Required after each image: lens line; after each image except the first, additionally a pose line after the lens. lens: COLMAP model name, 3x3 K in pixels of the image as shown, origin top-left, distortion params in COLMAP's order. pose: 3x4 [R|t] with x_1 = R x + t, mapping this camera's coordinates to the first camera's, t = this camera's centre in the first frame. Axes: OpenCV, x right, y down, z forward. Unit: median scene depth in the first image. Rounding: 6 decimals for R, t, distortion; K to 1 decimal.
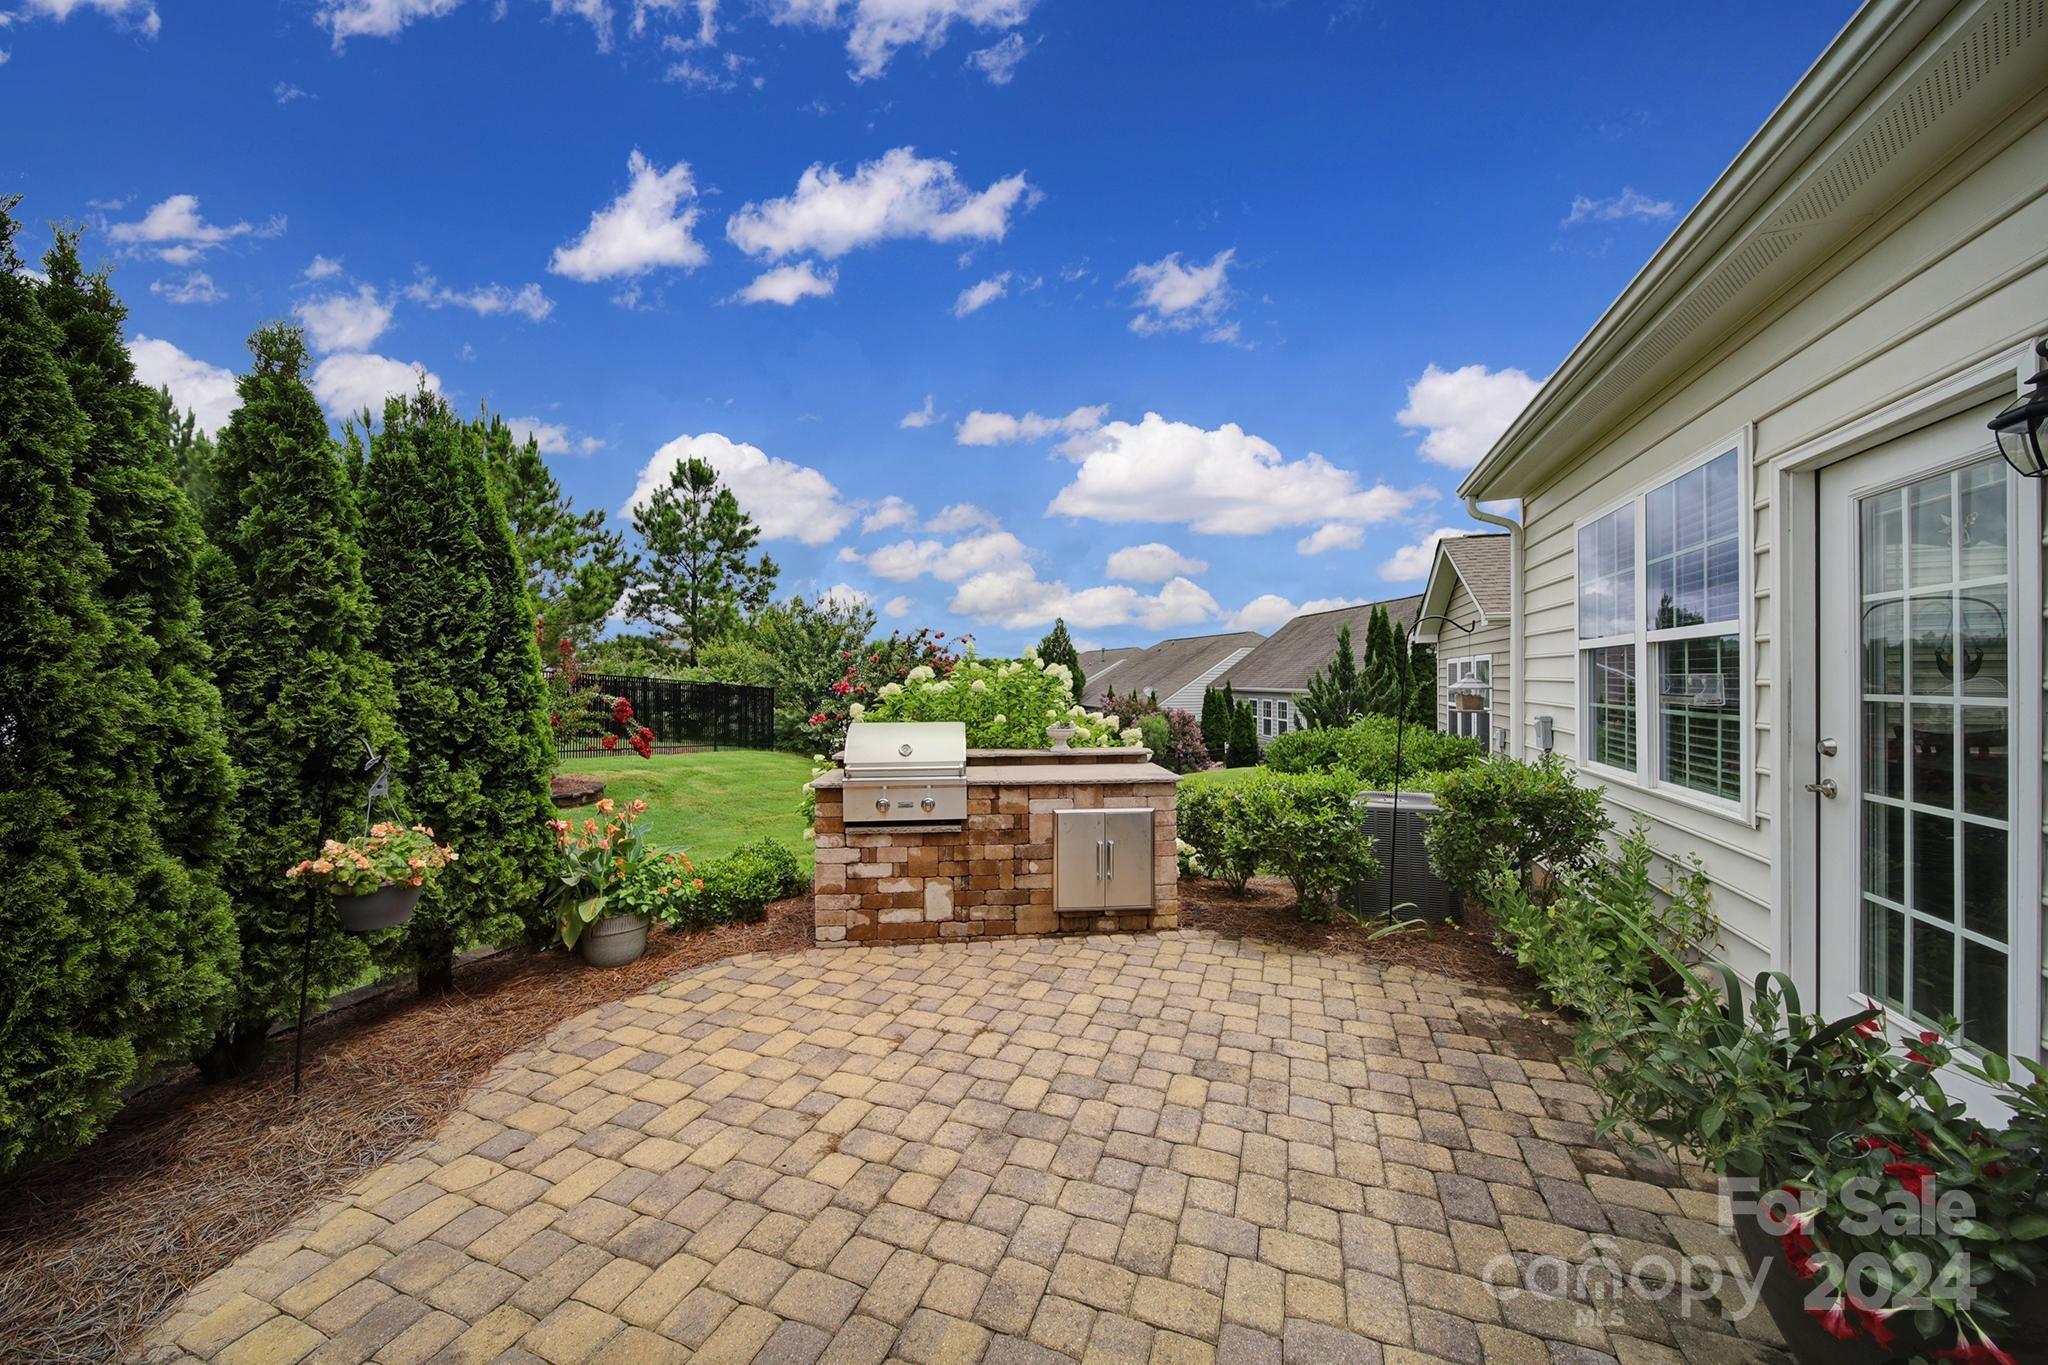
lens RADIAL K [[718.5, 0, 1014.1], [0, 718.5, 672.6], [0, 0, 1]] dist [0.000375, -0.002131]
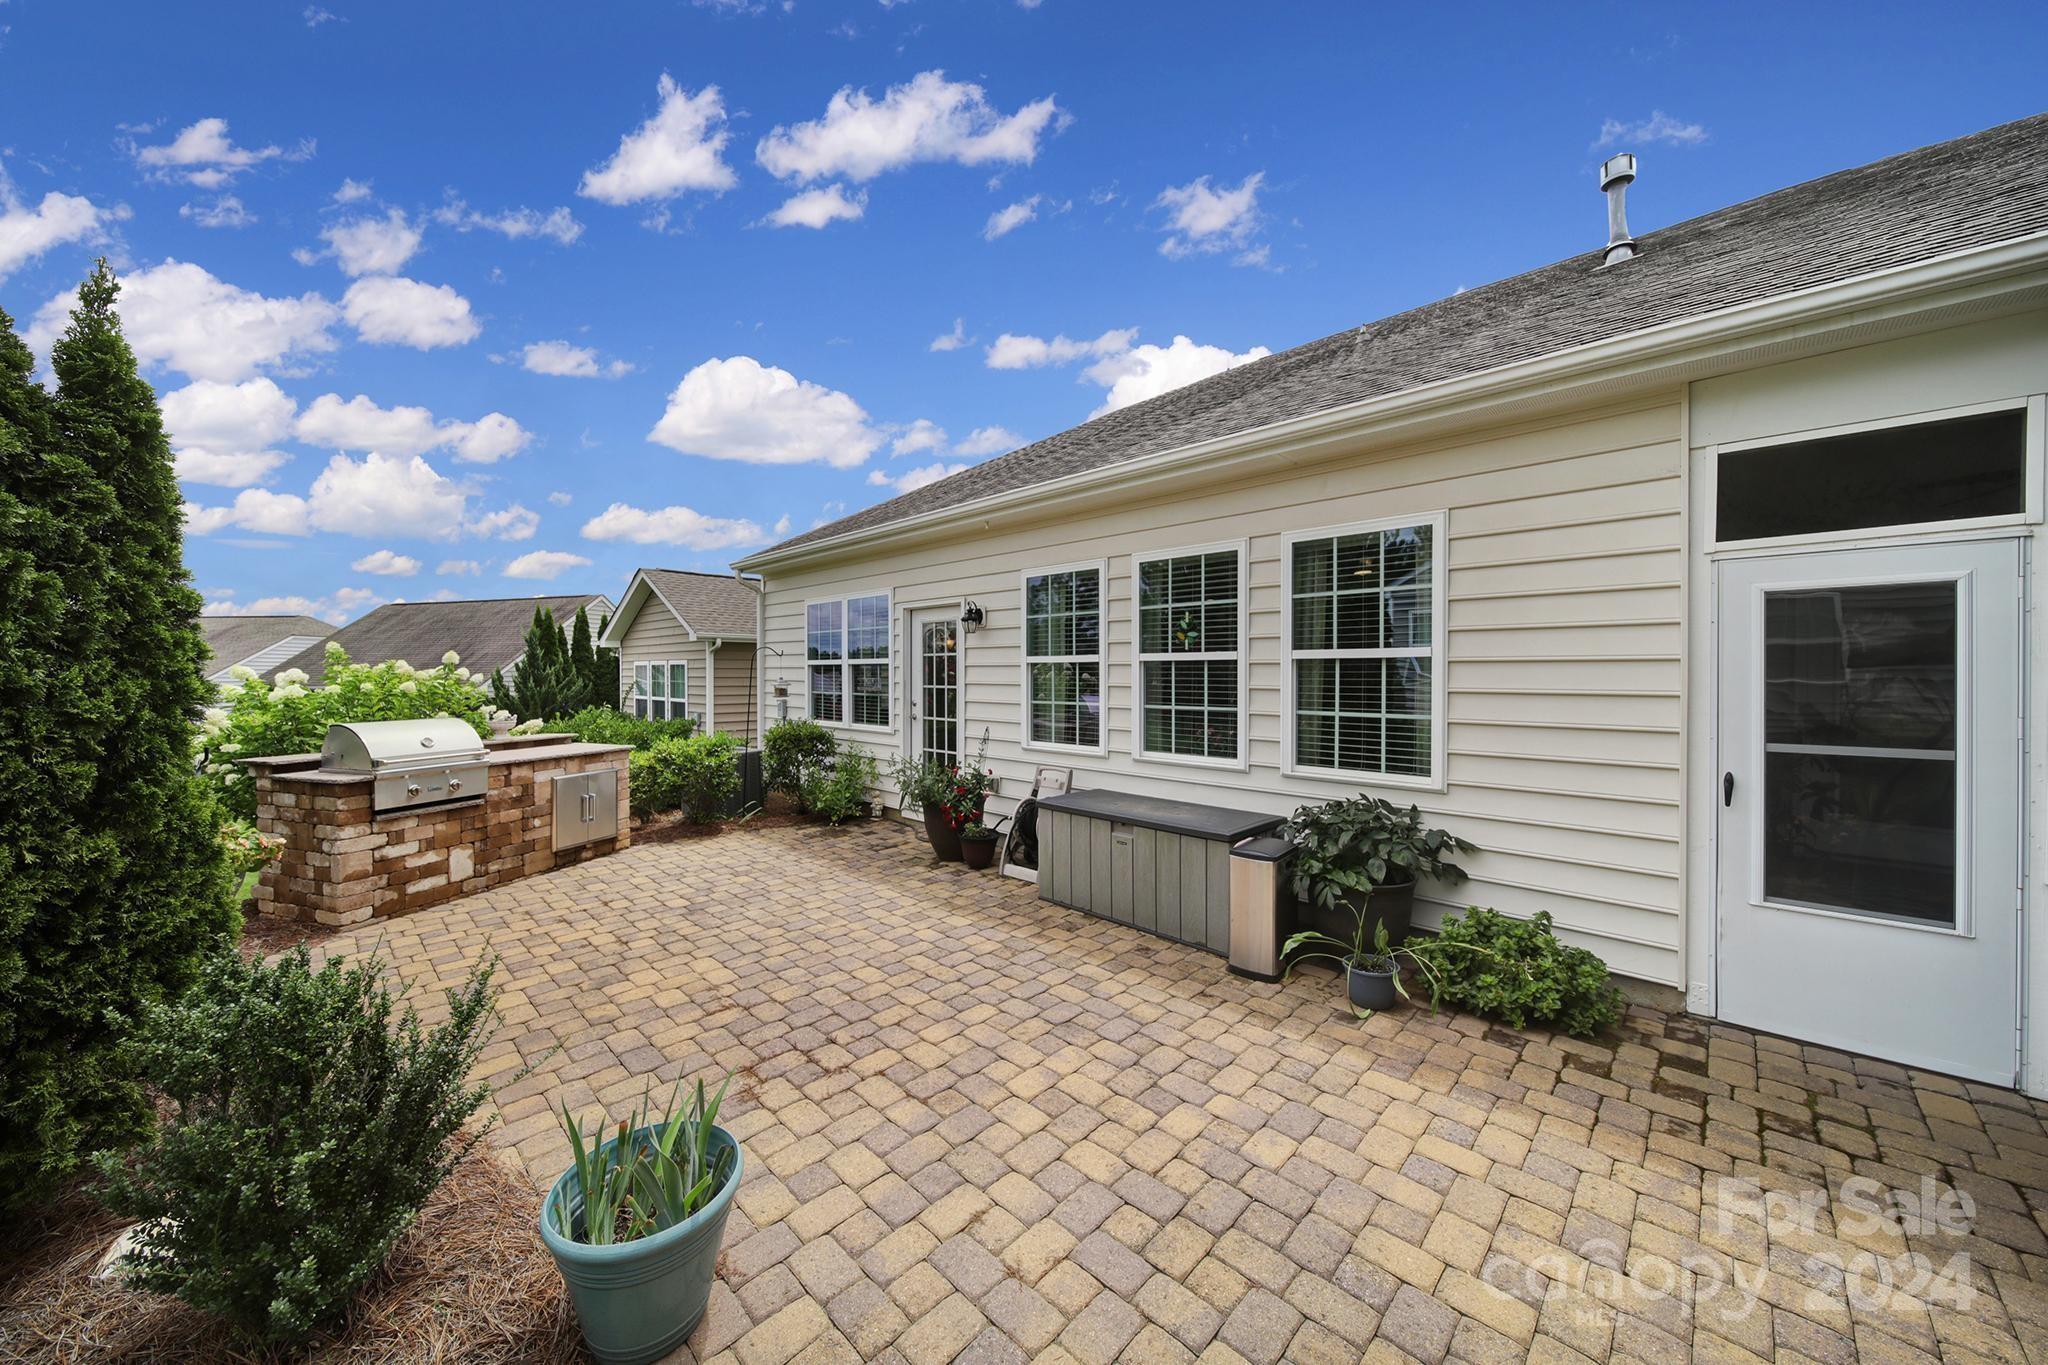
lens RADIAL K [[718.5, 0, 1014.1], [0, 718.5, 672.6], [0, 0, 1]] dist [0.000375, -0.002131]
pose [[0.405486, 0.004639, 0.914089, -0.842389], [-0.008989, 0.999959, -0.001087, -0.013262], [-0.914057, -0.007776, 0.405511, -0.347624]]
